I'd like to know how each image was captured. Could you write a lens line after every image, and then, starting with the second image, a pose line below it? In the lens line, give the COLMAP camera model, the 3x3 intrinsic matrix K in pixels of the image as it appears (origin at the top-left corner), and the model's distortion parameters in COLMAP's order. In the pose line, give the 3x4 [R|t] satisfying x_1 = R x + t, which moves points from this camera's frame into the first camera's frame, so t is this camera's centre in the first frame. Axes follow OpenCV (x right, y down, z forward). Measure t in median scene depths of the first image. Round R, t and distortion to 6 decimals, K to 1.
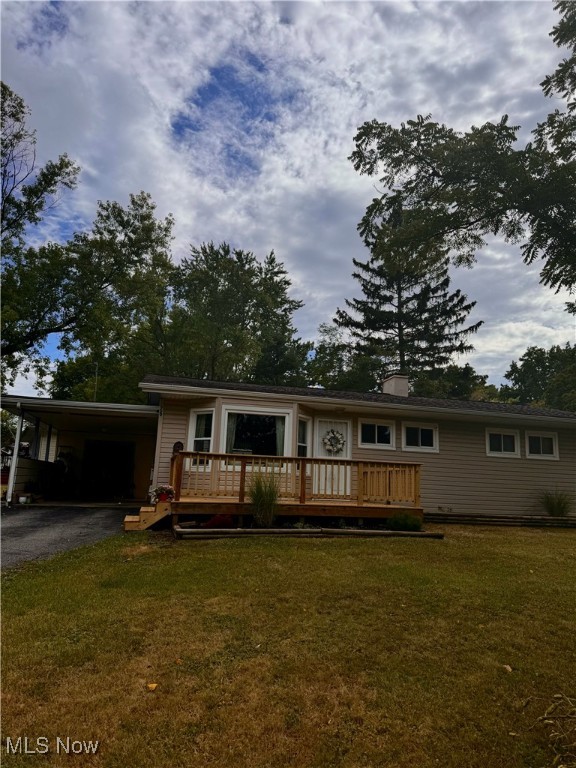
lens RADIAL K [[528.3, 0, 288.0], [0, 528.3, 384.0], [0, 0, 1]] dist [0.182342, -0.369148]
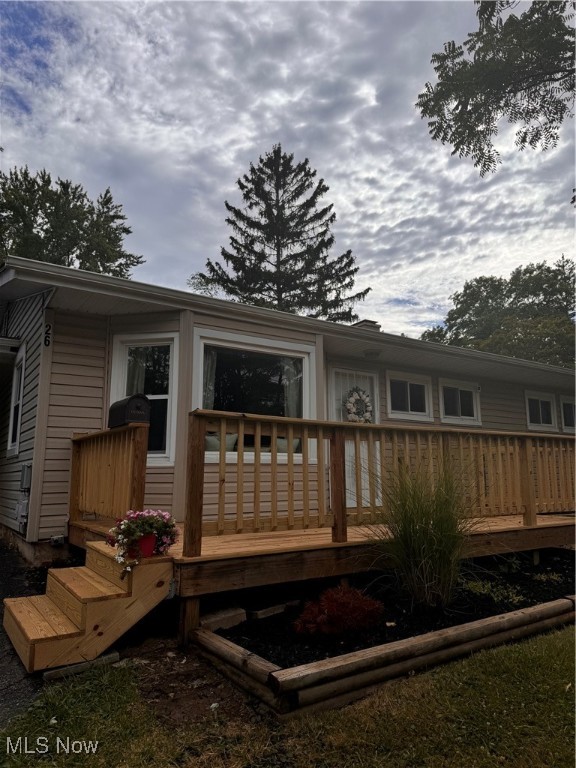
lens RADIAL K [[528.3, 0, 288.0], [0, 528.3, 384.0], [0, 0, 1]] dist [0.182342, -0.369148]
pose [[0.936409, 0.019607, 0.350364, -0.079158], [-0.028823, 0.999362, 0.021109, 0.029176], [-0.349726, -0.029865, 0.936376, 0.192598]]
